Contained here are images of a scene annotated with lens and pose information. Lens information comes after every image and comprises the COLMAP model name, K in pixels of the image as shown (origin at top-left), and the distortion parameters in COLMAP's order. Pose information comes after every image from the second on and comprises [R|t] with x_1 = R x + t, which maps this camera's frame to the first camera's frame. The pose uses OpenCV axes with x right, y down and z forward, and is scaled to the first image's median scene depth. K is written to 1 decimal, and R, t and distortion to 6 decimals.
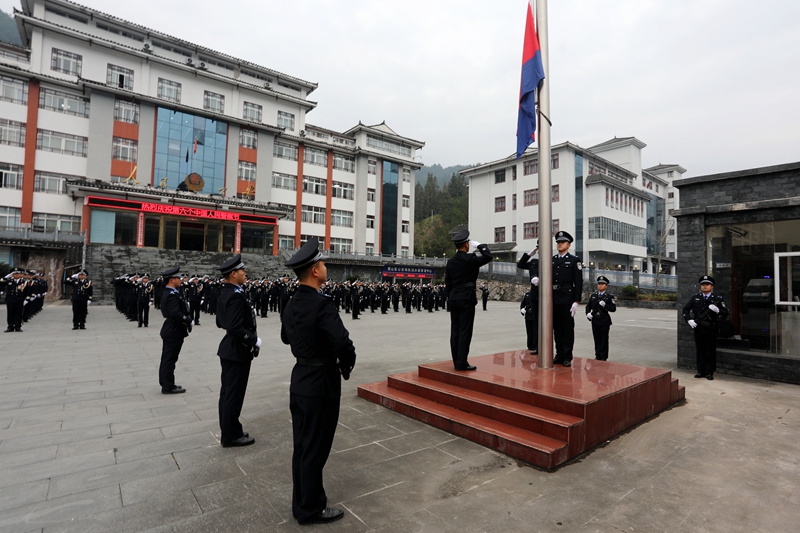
lens RADIAL K [[392.9, 0, 406.9], [0, 392.9, 264.1], [0, 0, 1]] dist [-0.059847, 0.024834]
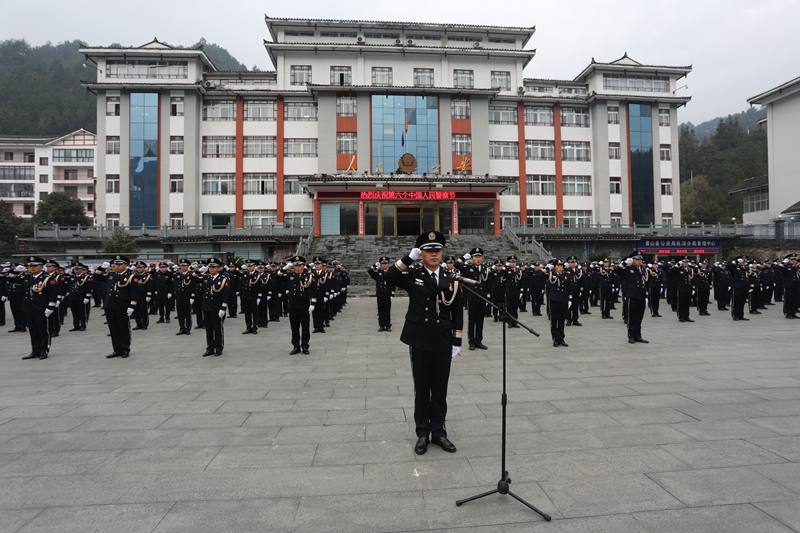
lens RADIAL K [[392.9, 0, 406.9], [0, 392.9, 264.1], [0, 0, 1]] dist [-0.059847, 0.024834]
pose [[0.838386, -0.035491, -0.543921, -0.035591], [0.057526, 0.998066, 0.023544, 0.008306], [0.542033, -0.051029, 0.838806, 0.155661]]
